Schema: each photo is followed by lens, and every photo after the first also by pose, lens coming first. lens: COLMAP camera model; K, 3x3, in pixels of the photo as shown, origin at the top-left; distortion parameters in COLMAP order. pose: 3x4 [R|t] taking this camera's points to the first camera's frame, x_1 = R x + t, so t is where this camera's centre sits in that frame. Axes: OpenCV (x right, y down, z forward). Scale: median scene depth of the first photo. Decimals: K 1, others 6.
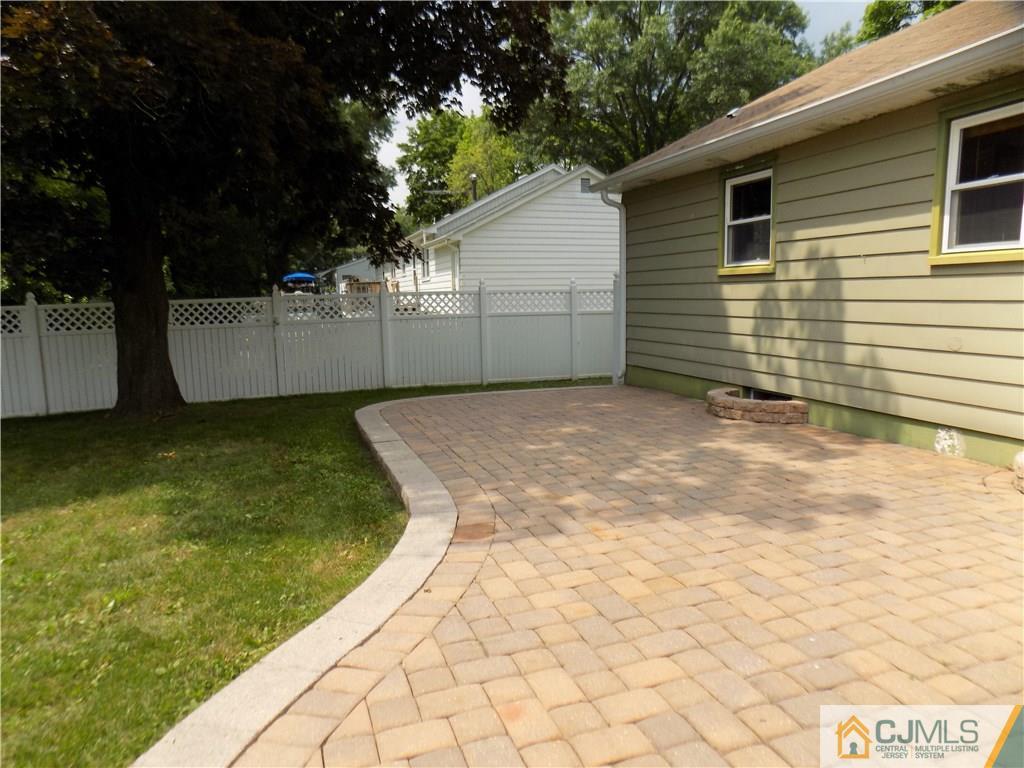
lens RADIAL K [[646.6, 0, 512.0], [0, 646.6, 384.0], [0, 0, 1]] dist [-0.003795, -0.000476]
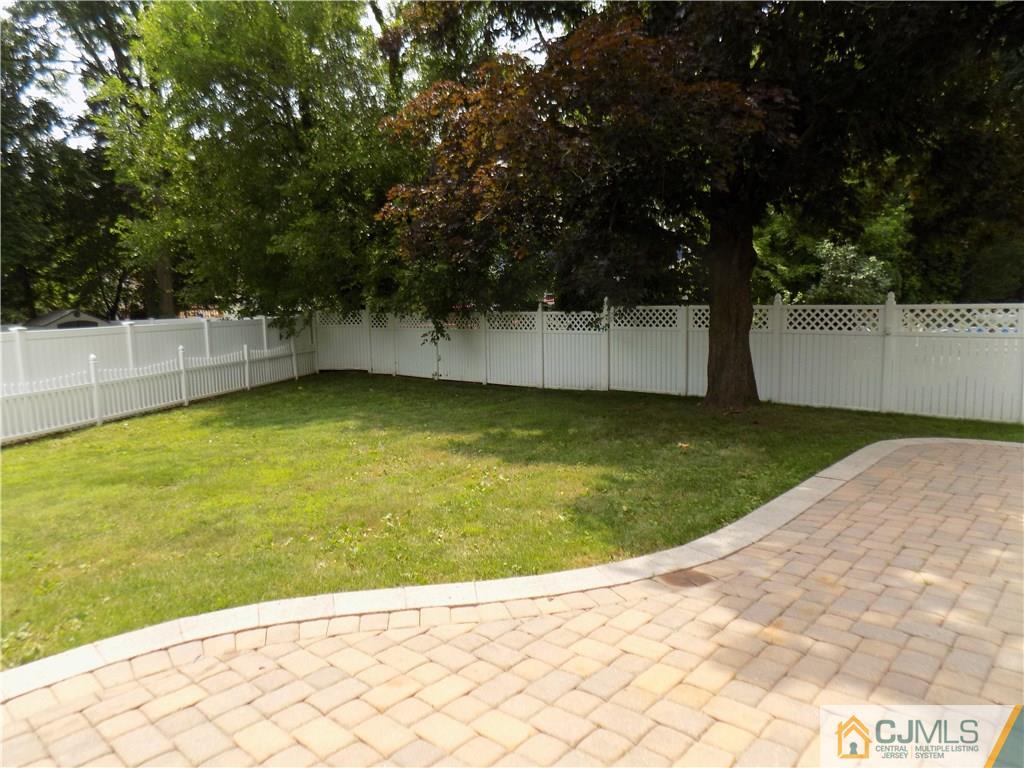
lens RADIAL K [[700.0, 0, 512.0], [0, 700.0, 384.0], [0, 0, 1]] dist [-0.189449, -0.000302]
pose [[0.507687, 0.117370, -0.853509, 0.425121], [-0.123263, 0.990380, 0.062872, -0.045652], [0.852678, 0.073287, 0.517271, 0.210510]]
